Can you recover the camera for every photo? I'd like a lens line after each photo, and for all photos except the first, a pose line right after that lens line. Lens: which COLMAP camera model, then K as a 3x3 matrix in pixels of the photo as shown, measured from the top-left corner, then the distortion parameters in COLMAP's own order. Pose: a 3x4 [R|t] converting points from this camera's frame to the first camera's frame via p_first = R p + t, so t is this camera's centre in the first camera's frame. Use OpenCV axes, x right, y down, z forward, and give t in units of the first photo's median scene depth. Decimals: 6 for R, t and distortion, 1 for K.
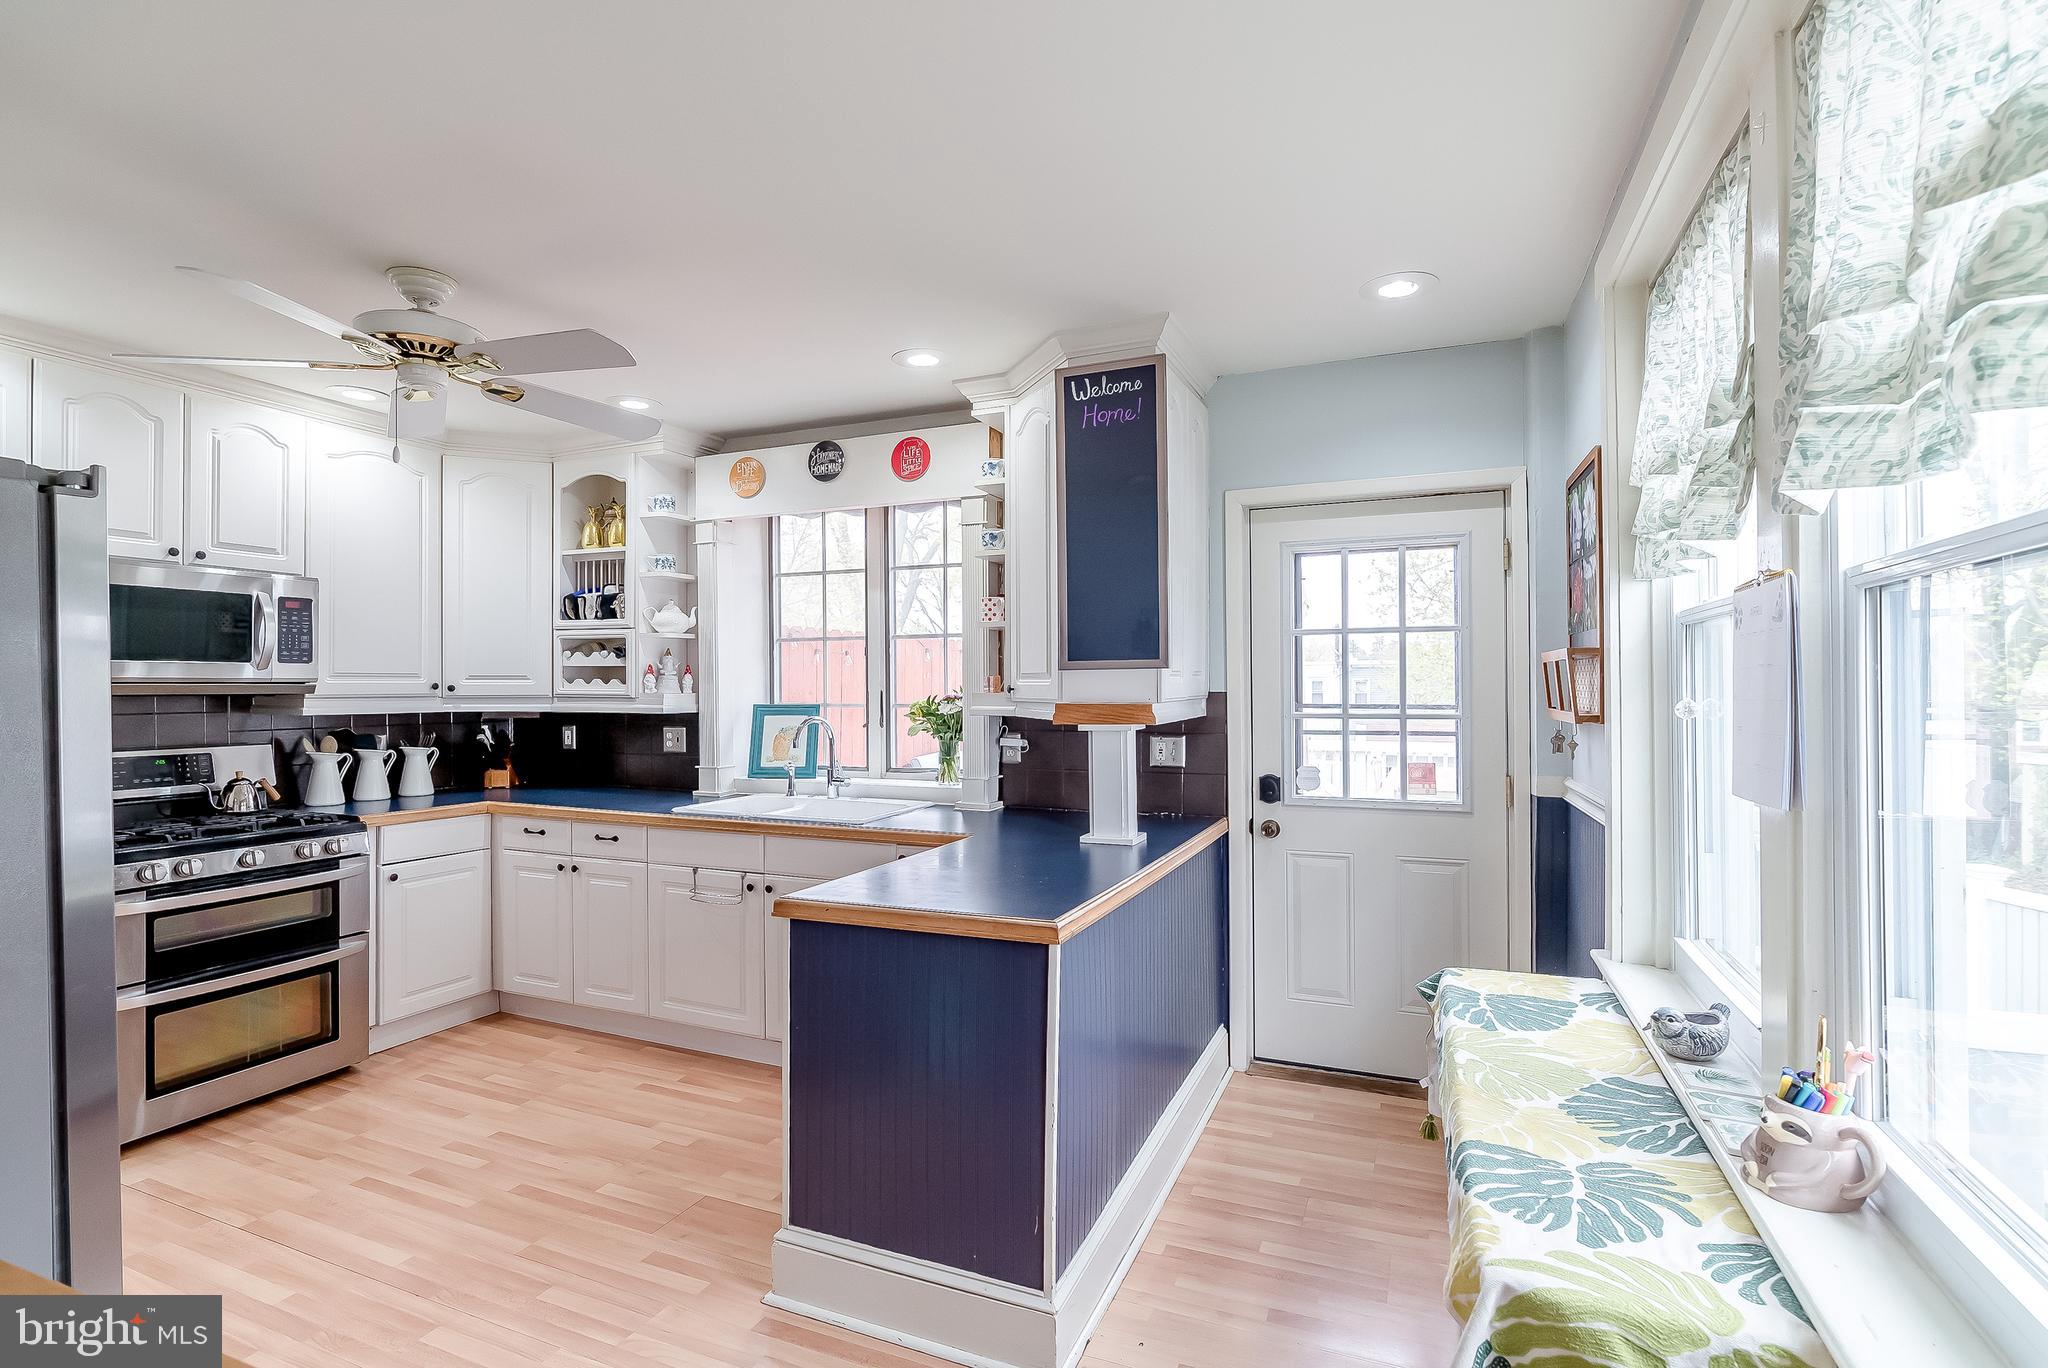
lens RADIAL K [[897.3, 0, 1076.2], [0, 897.3, 687.8], [0, 0, 1]] dist [-0.009552, 0.000634]
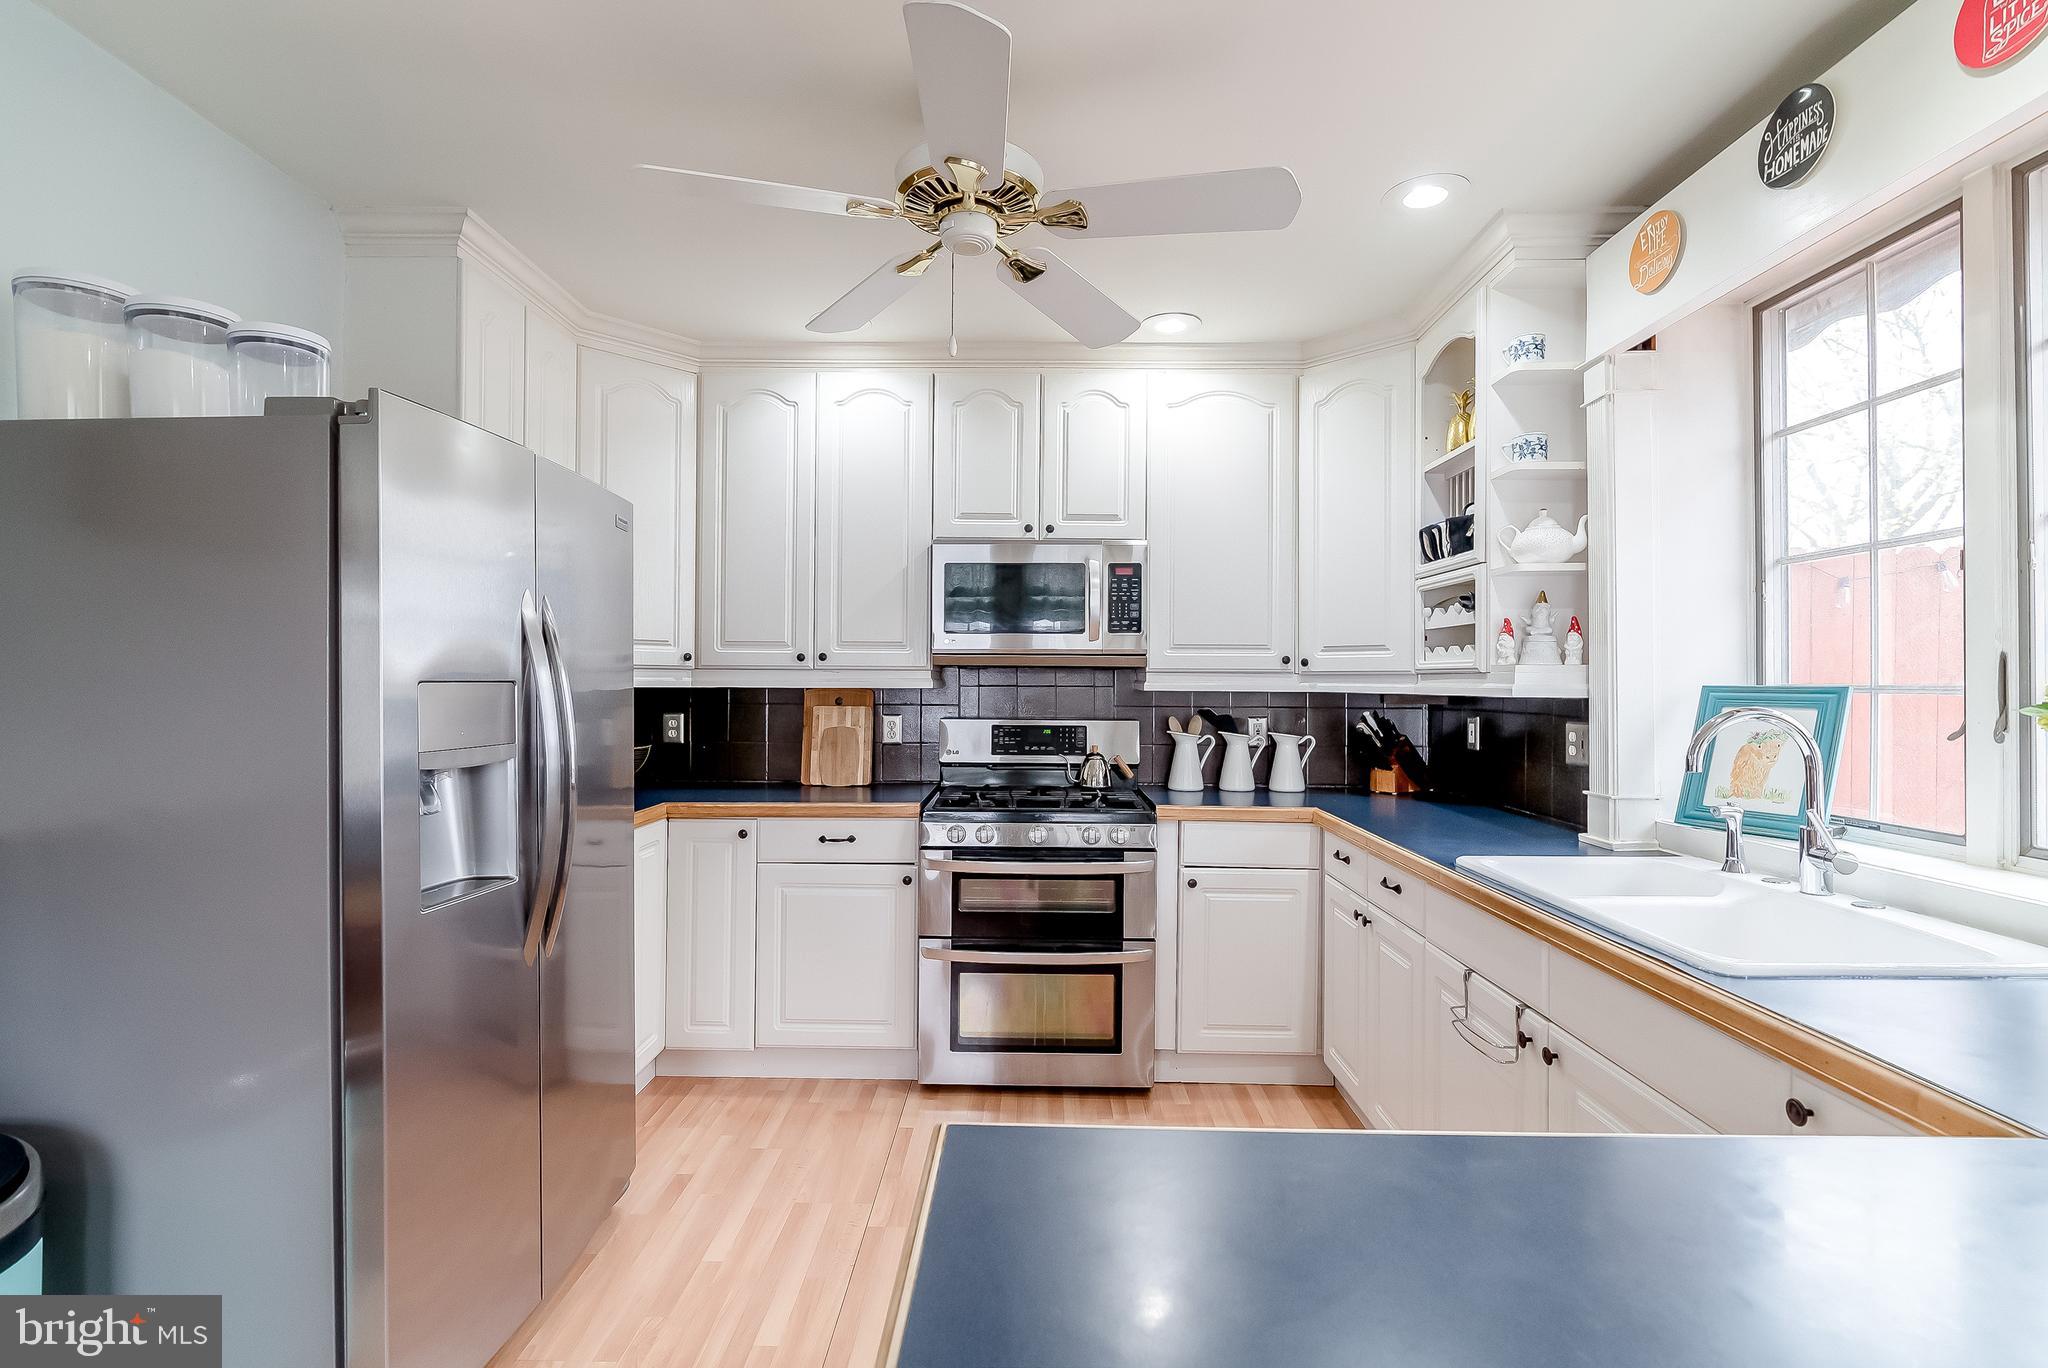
lens RADIAL K [[979.1, 0, 1024.0], [0, 979.1, 684.0], [0, 0, 1]] dist [-0.012467, 0.000757]
pose [[0.344411, 0.001963, -0.938817, 0.043389], [-0.006903, 0.999976, -0.000442, 0.022835], [0.938794, 0.006633, 0.344416, 0.474952]]
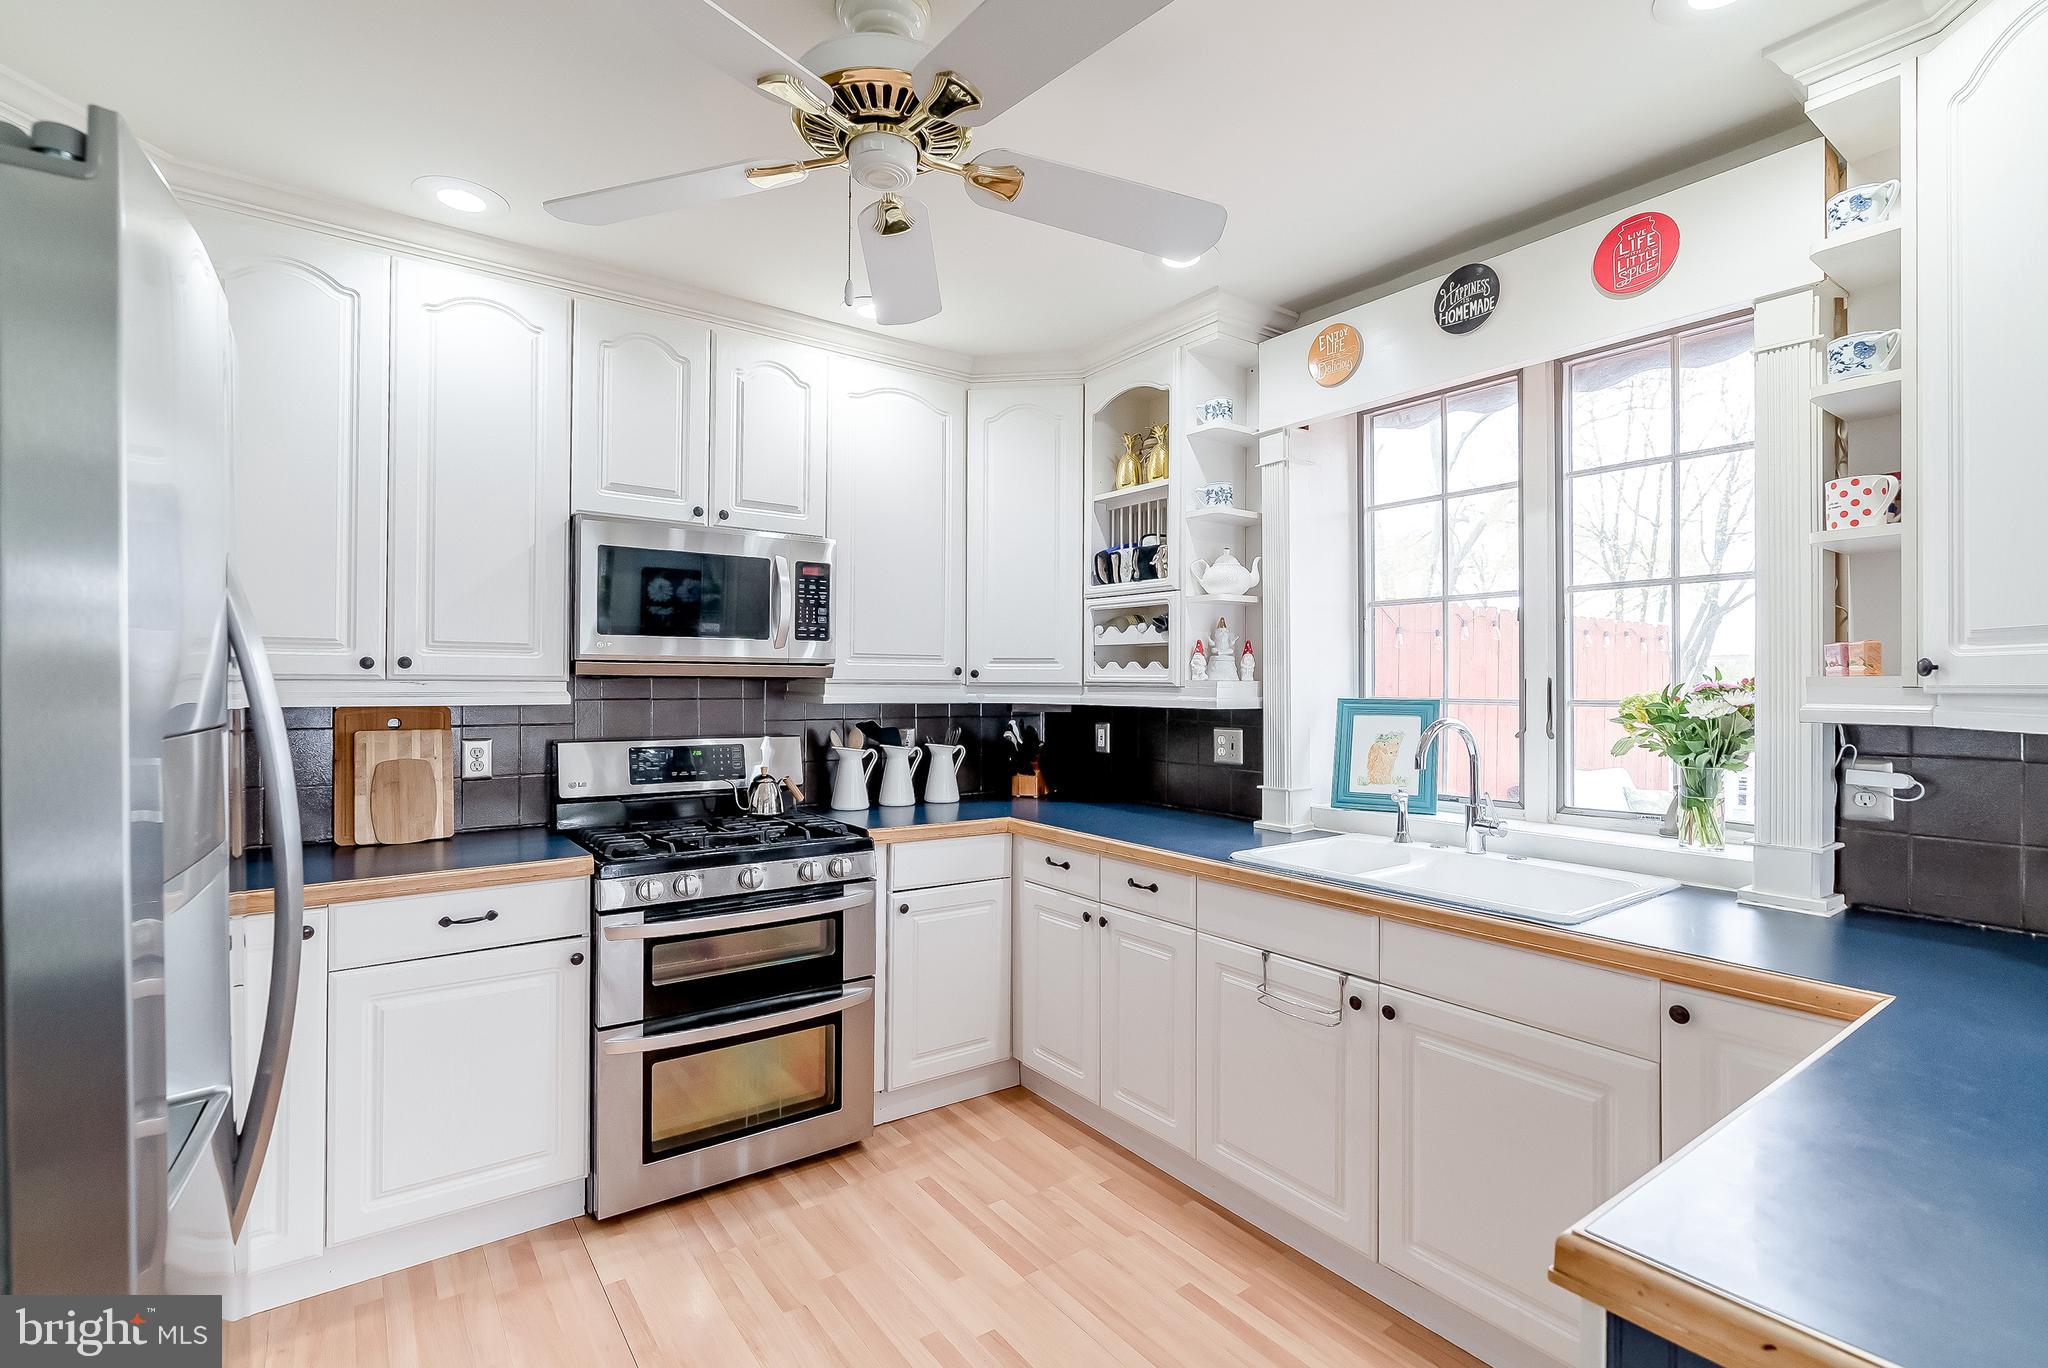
lens RADIAL K [[966.2, 0, 1091.7], [0, 966.2, 682.5], [0, 0, 1]] dist [-0.011907, 0.000912]
pose [[0.857321, 0.002925, -0.514774, -0.159794], [-0.005851, 0.999975, -0.004064, 0.011768], [0.514749, 0.006496, 0.857317, 0.310001]]
